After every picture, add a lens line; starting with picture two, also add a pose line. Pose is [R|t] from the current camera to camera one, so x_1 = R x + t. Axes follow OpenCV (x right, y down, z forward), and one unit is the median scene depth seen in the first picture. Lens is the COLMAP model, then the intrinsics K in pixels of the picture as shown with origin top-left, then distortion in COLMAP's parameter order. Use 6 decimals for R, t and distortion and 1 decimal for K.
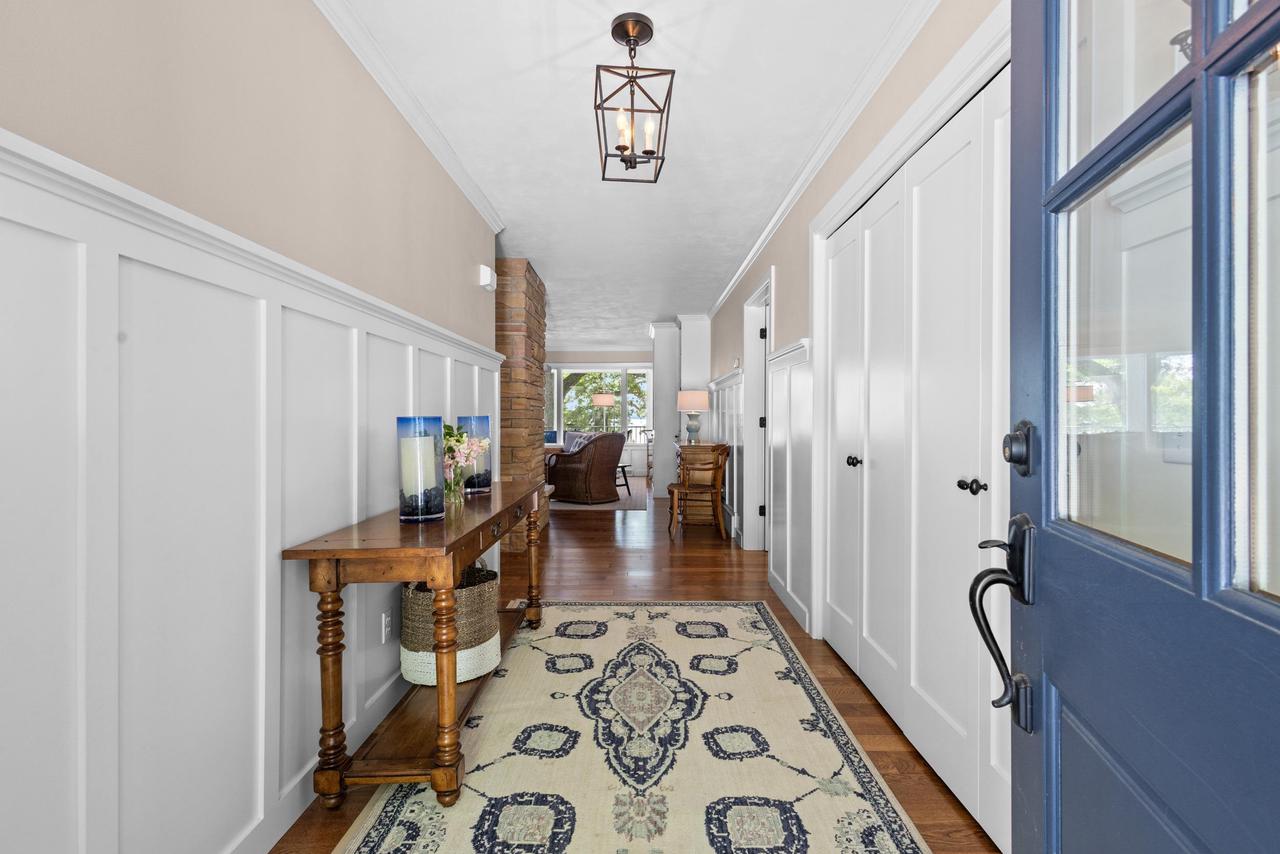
lens RADIAL K [[596.1, 0, 636.2], [0, 596.1, 418.7], [0, 0, 1]] dist [-0.000578, -0.000051]
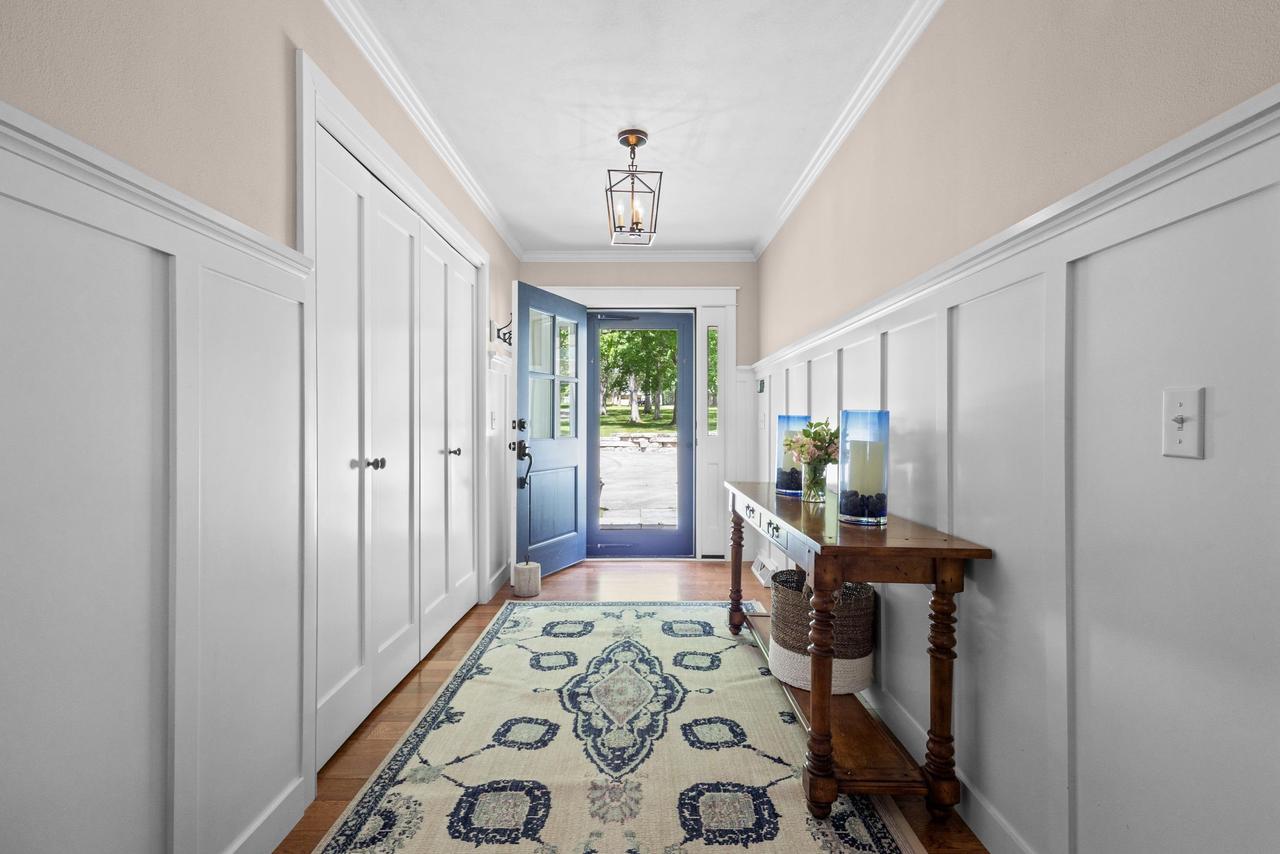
lens RADIAL K [[596.1, 0, 636.2], [0, 596.1, 418.7], [0, 0, 1]] dist [-0.000578, -0.000051]
pose [[-0.999998, -0.001926, 0.000351, -0.013292], [-0.001928, 0.999983, -0.005454, 0.010849], [-0.000341, -0.005455, -0.999985, 2.007472]]
